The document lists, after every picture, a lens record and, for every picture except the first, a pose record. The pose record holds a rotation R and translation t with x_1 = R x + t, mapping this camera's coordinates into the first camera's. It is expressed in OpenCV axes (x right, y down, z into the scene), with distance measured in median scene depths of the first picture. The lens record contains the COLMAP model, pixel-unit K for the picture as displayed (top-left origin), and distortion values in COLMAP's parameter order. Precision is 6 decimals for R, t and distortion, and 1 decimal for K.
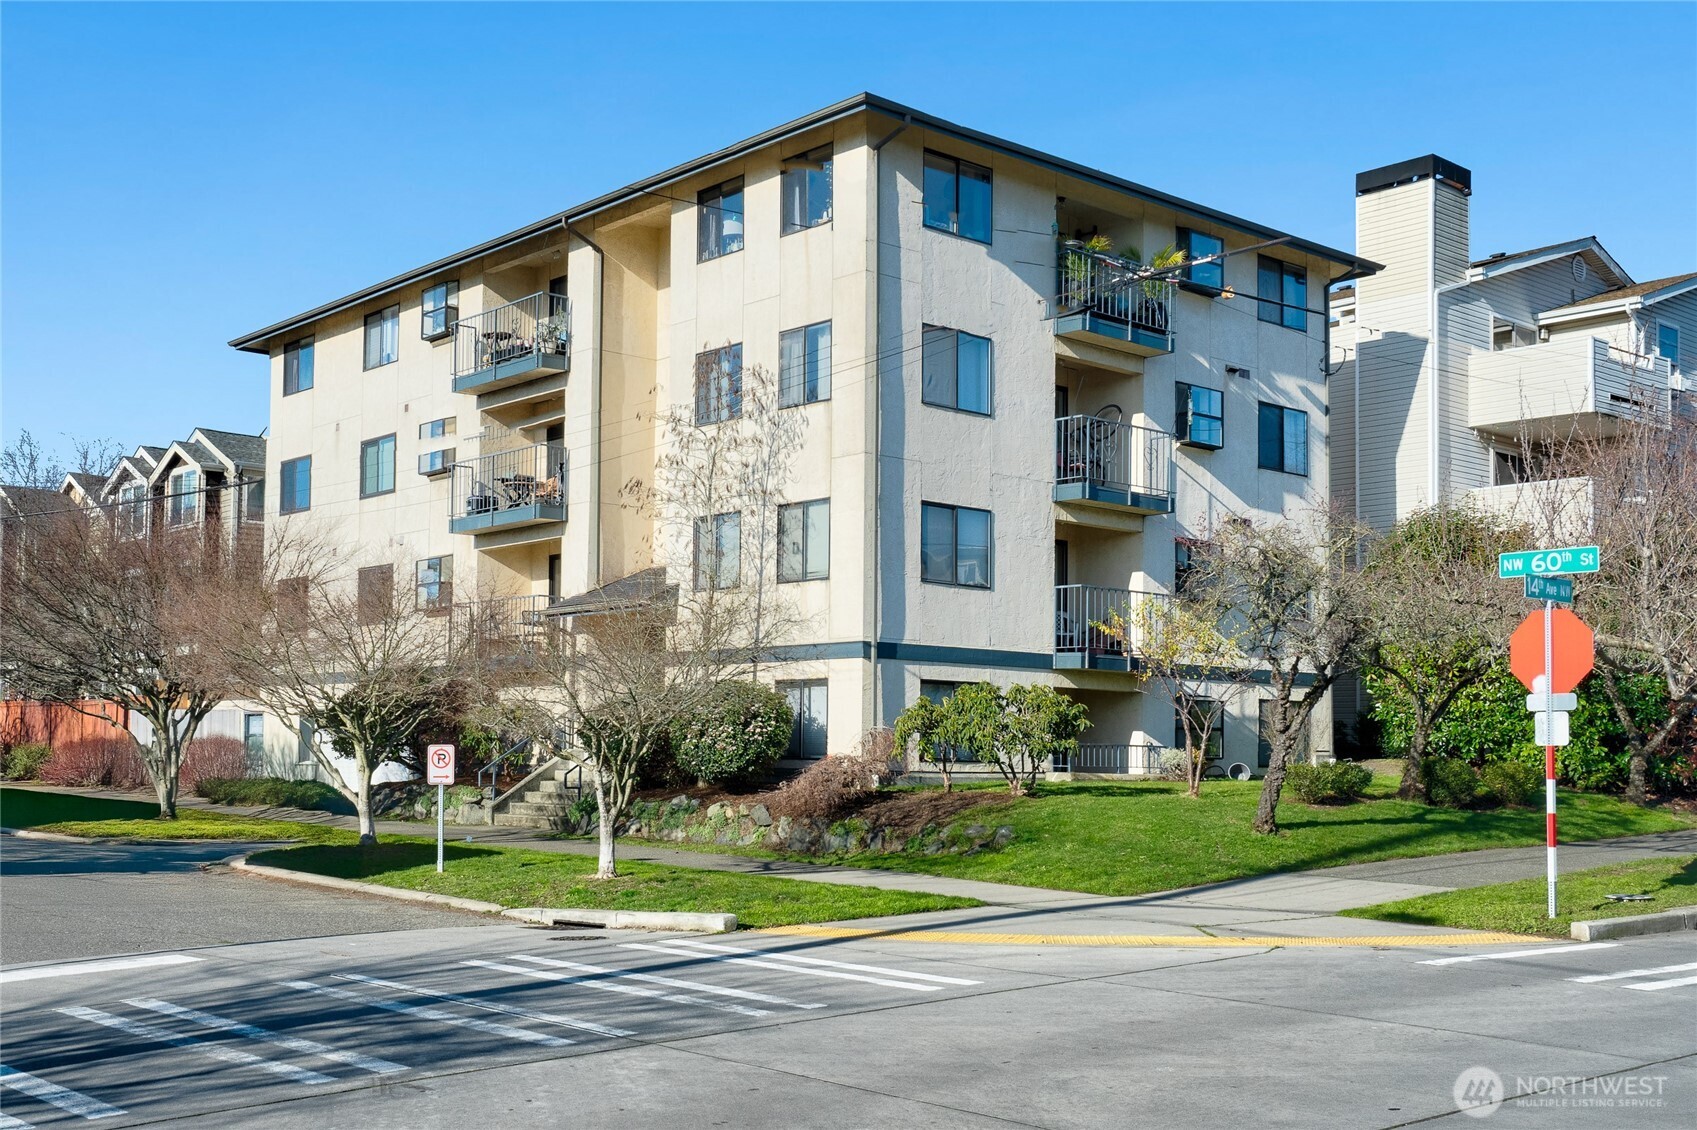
lens RADIAL K [[1781.4, 0, 848.5], [0, 1781.4, 565.0], [0, 0, 1]] dist [0.025445, -0.001726]
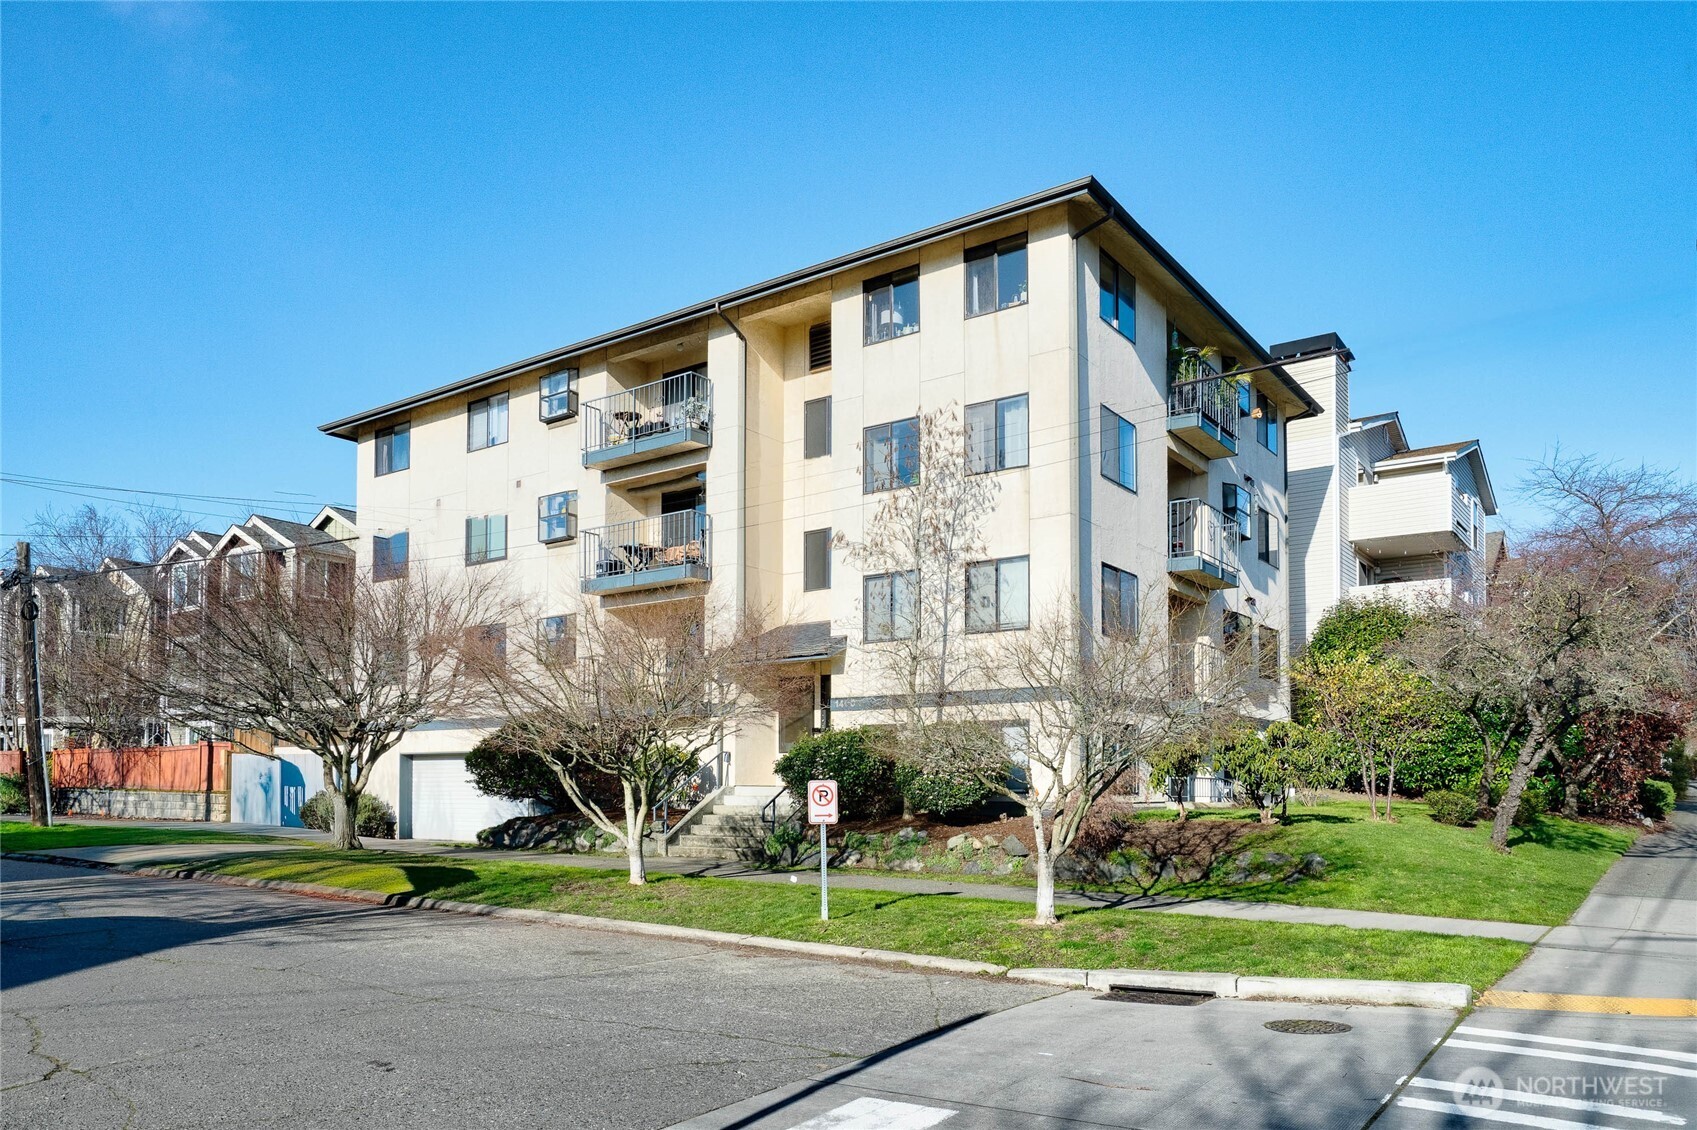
lens RADIAL K [[1117.5, 0, 854.5], [0, 1117.5, 709.7], [0, 0, 1]] dist [-0.002674, 0.001509]
pose [[0.972199, 0.007742, 0.234030, -0.239726], [-0.015963, 0.999319, 0.033257, 0.031501], [-0.233613, -0.036068, 0.971661, 0.307374]]
